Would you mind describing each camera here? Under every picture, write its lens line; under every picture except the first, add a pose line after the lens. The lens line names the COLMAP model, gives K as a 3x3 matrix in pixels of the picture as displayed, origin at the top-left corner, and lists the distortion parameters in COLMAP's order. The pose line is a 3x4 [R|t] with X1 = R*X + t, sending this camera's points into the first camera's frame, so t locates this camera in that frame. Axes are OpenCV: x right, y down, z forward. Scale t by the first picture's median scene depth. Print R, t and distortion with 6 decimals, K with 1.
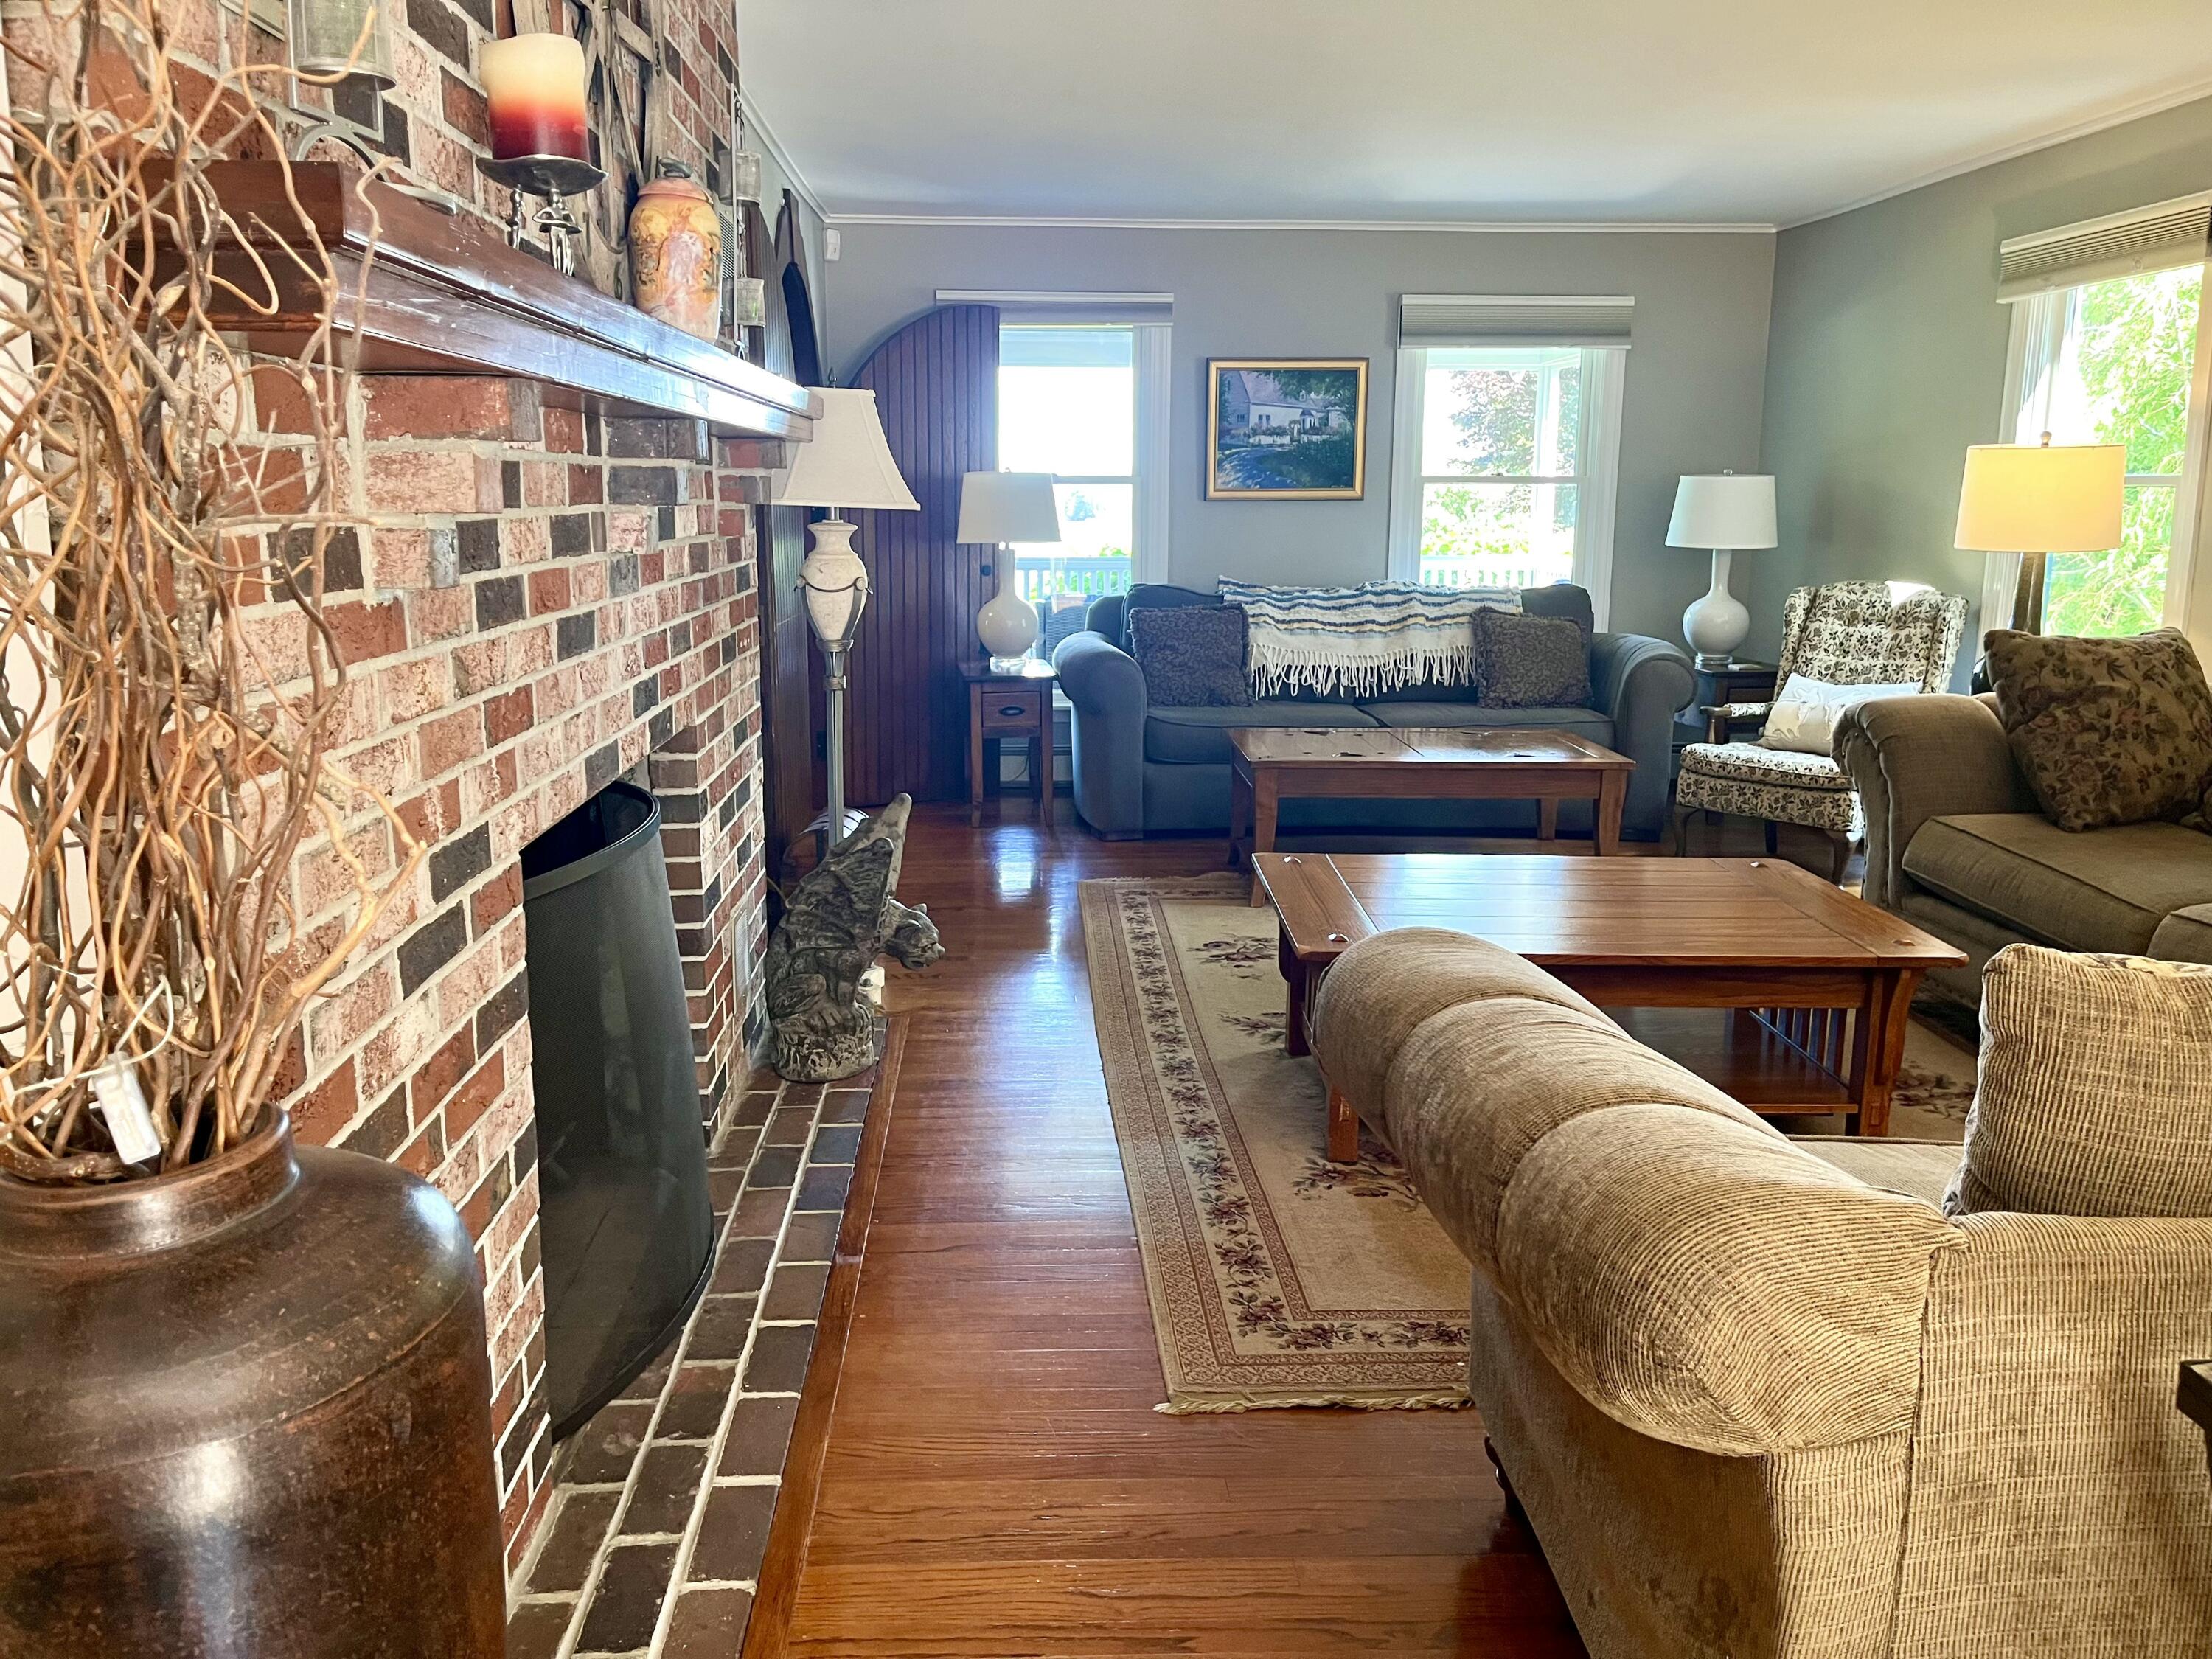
lens RADIAL K [[1689.5, 0, 1092.3], [0, 1689.5, 840.5], [0, 0, 1]] dist [0.052039, -0.027229]
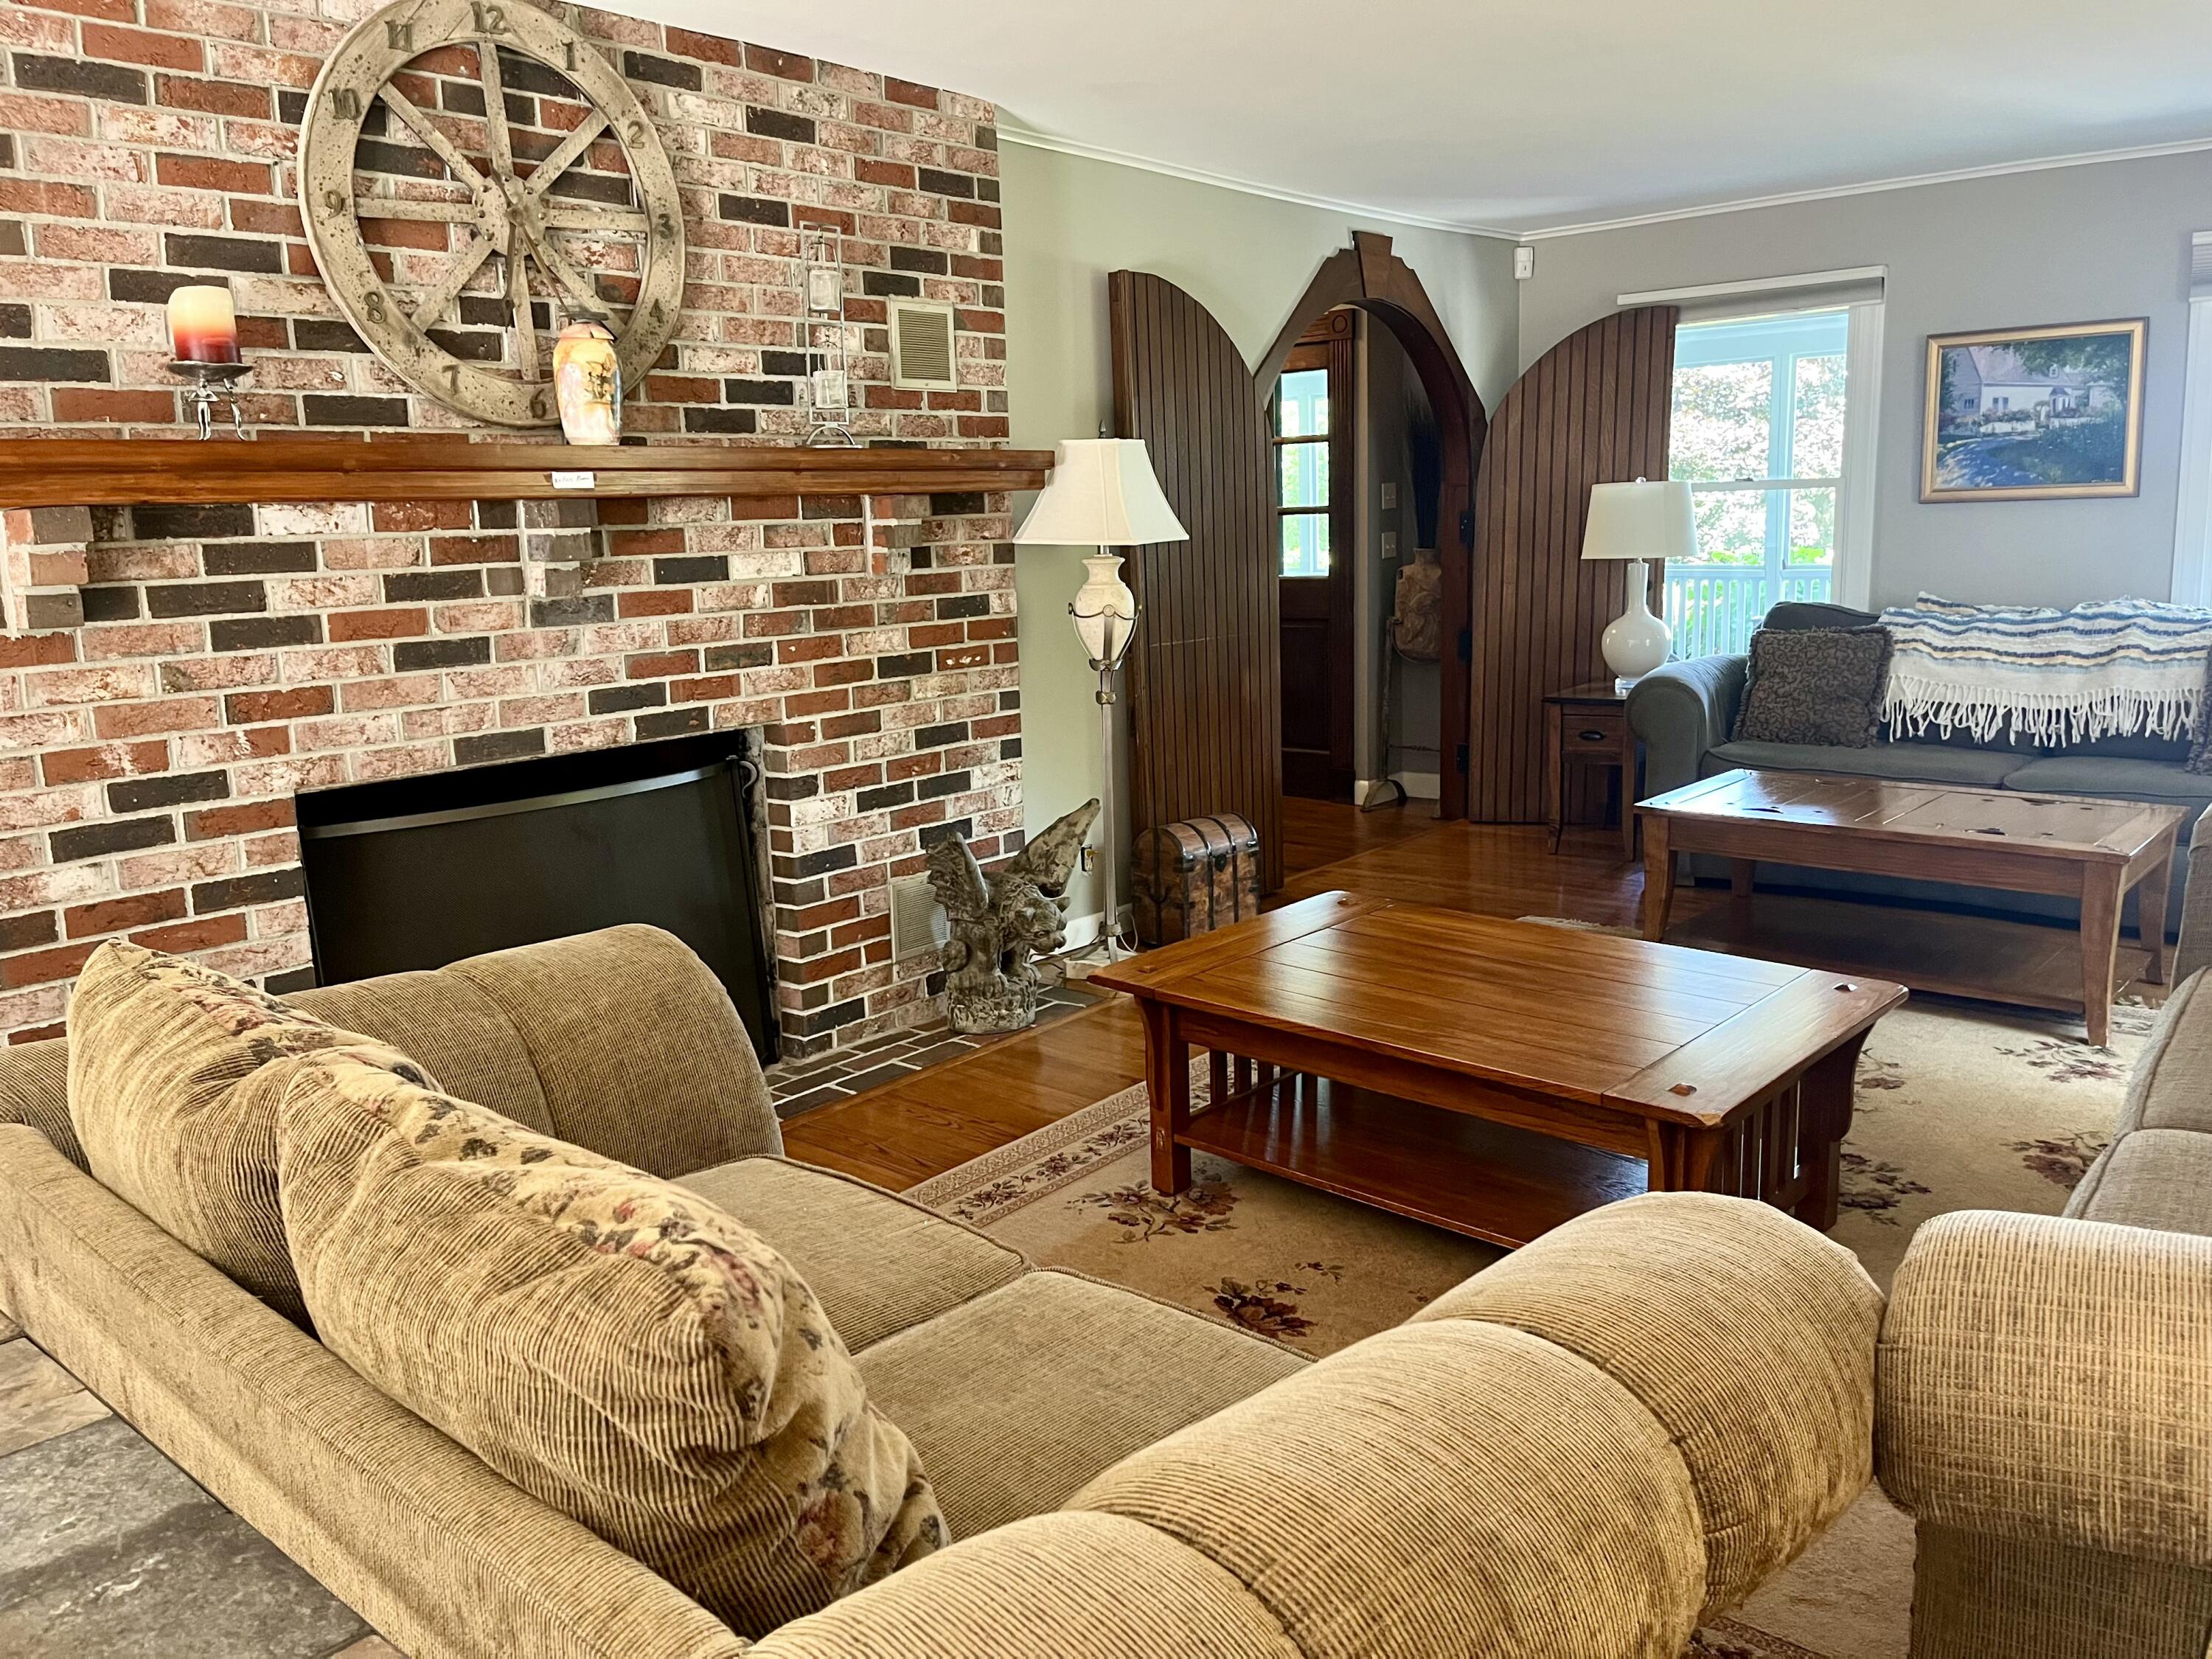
lens RADIAL K [[1689.5, 0, 1096.0], [0, 1689.5, 823.0], [0, 0, 1]] dist [0.052039, -0.027229]
pose [[0.728619, 0.100855, -0.677453, 0.384139], [-0.105552, 0.993818, 0.034429, -0.029596], [0.676737, 0.046421, 0.734760, 0.106480]]
